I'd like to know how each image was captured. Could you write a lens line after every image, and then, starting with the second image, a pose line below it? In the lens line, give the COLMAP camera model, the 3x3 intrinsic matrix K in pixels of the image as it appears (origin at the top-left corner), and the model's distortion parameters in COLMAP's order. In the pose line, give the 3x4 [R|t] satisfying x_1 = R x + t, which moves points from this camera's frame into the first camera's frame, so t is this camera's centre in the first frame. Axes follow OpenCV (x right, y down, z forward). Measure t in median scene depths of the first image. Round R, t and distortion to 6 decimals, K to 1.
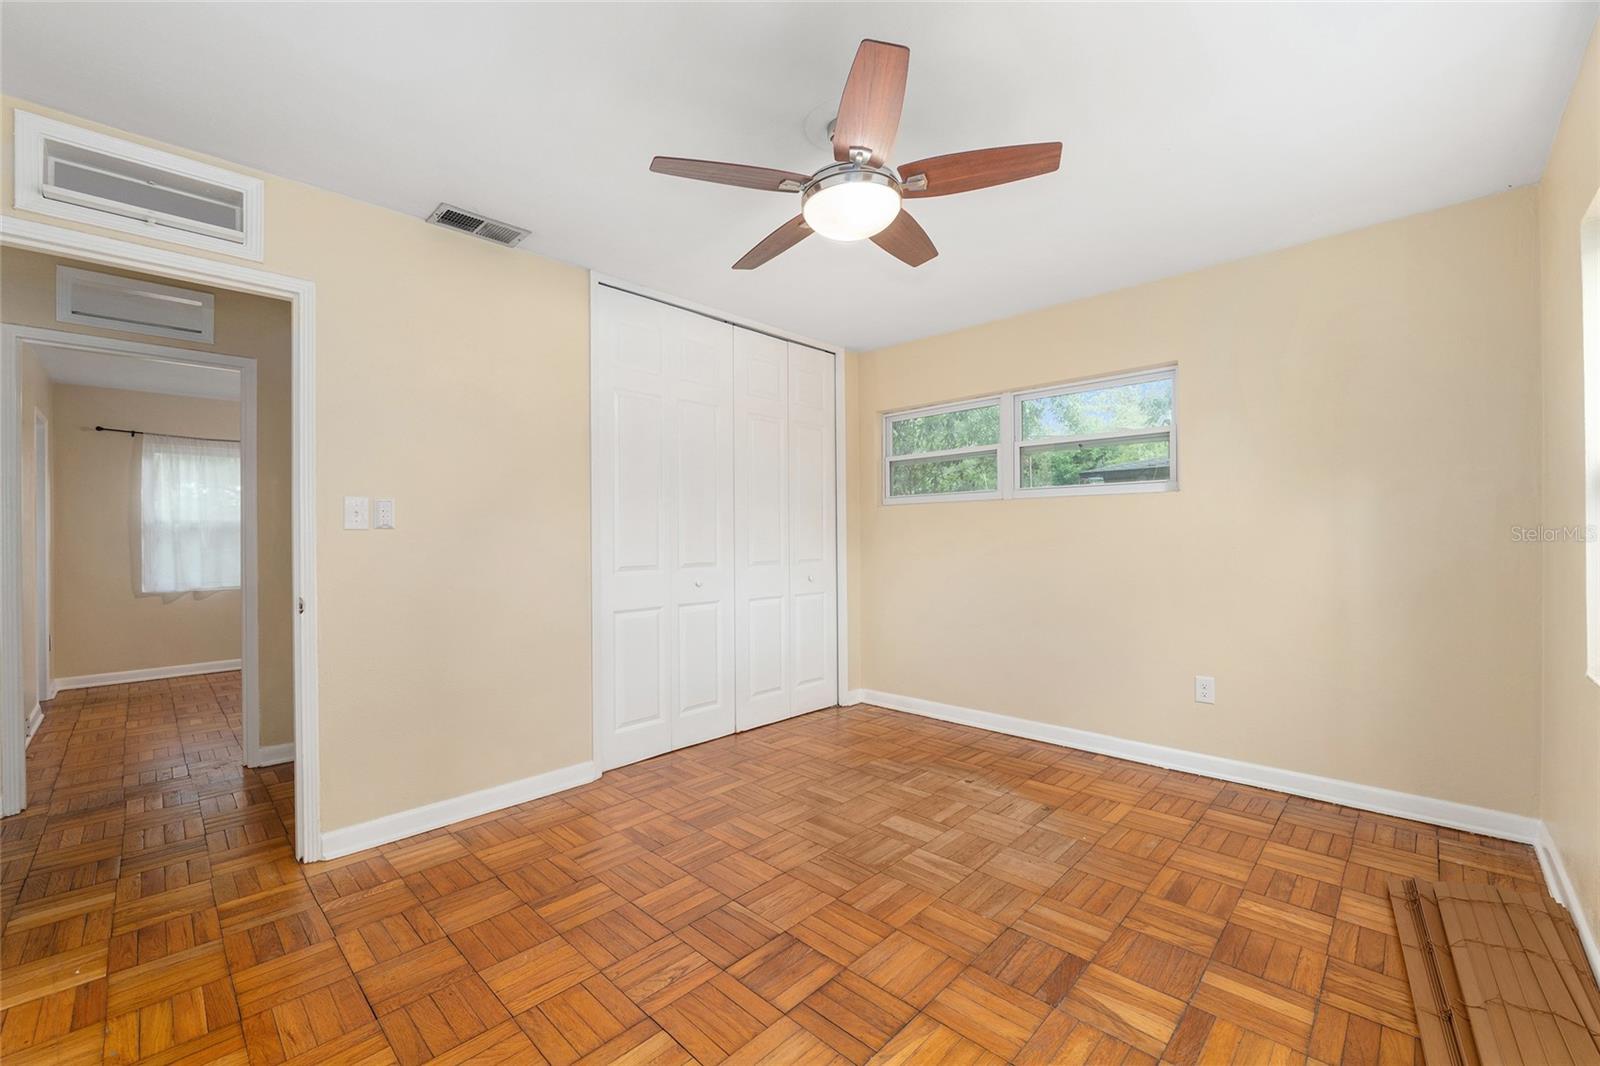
lens RADIAL K [[654.9, 0, 794.2], [0, 654.9, 533.5], [0, 0, 1]] dist [-0.010544, 0.000095]
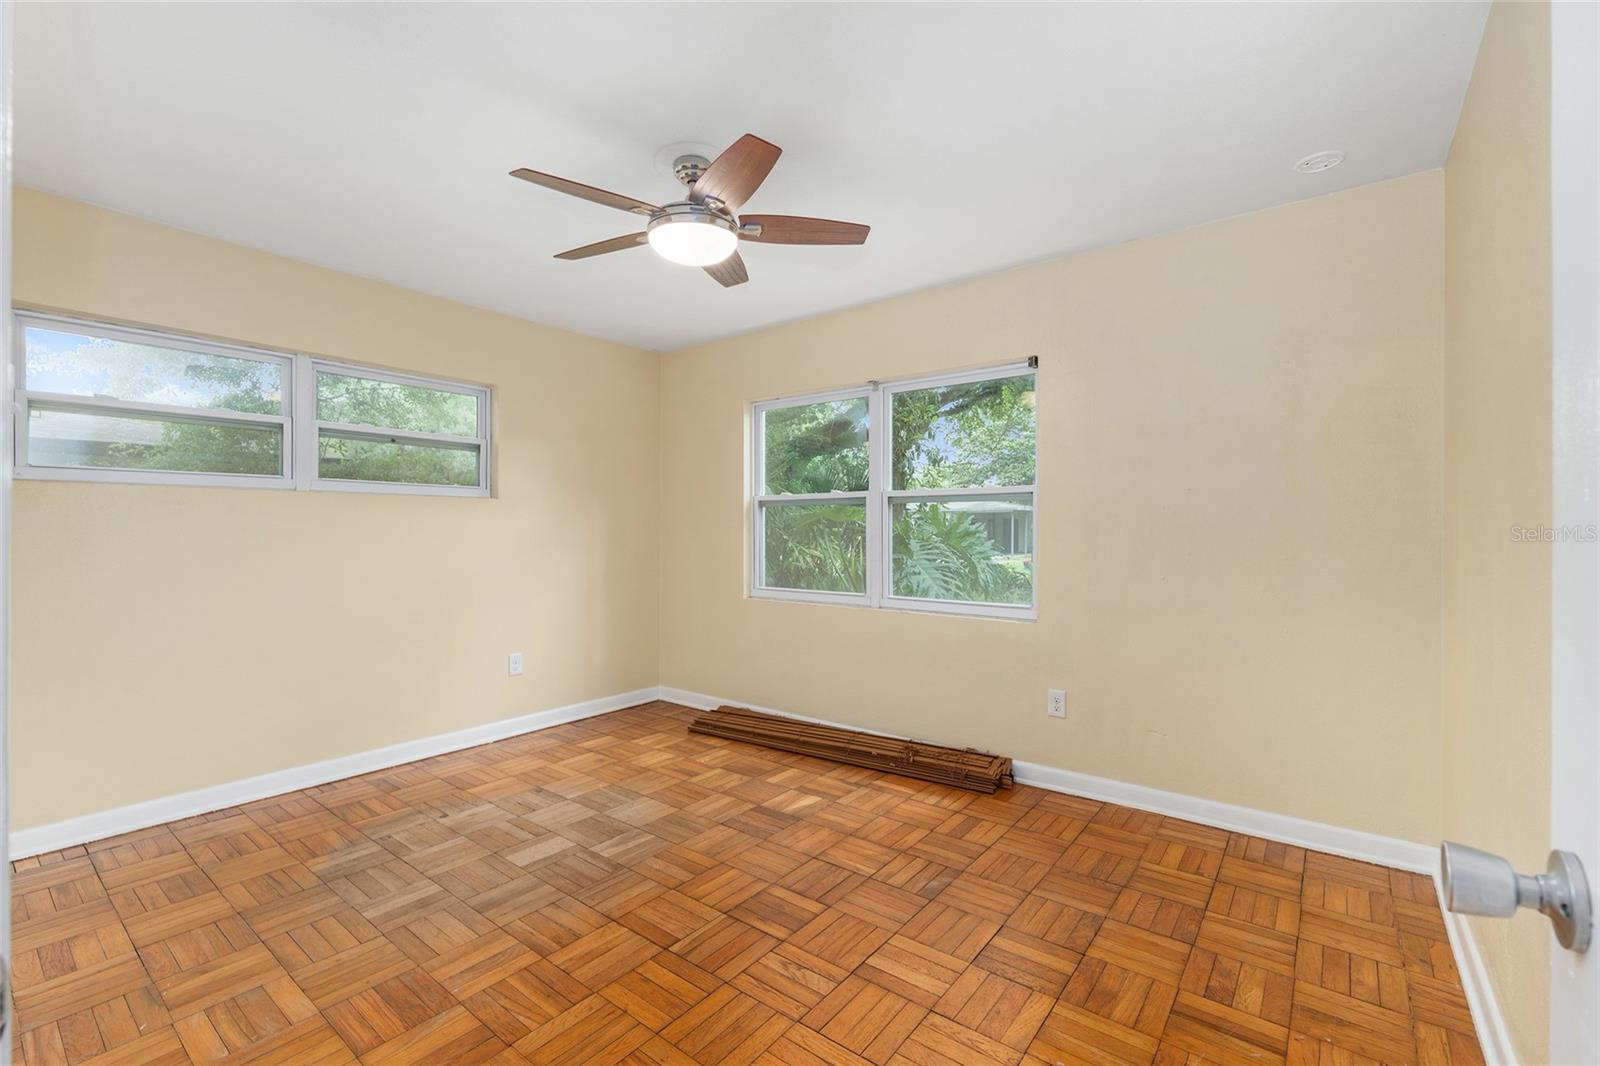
lens RADIAL K [[706.0, 0, 794.5], [0, 706.0, 532.7], [0, 0, 1]] dist [-0.002444, -0.000293]
pose [[-0.122823, 0.005285, 0.992414, -0.820436], [-0.006670, 0.999959, -0.006151, 0.001164], [-0.992406, -0.007375, -0.122783, 0.728425]]
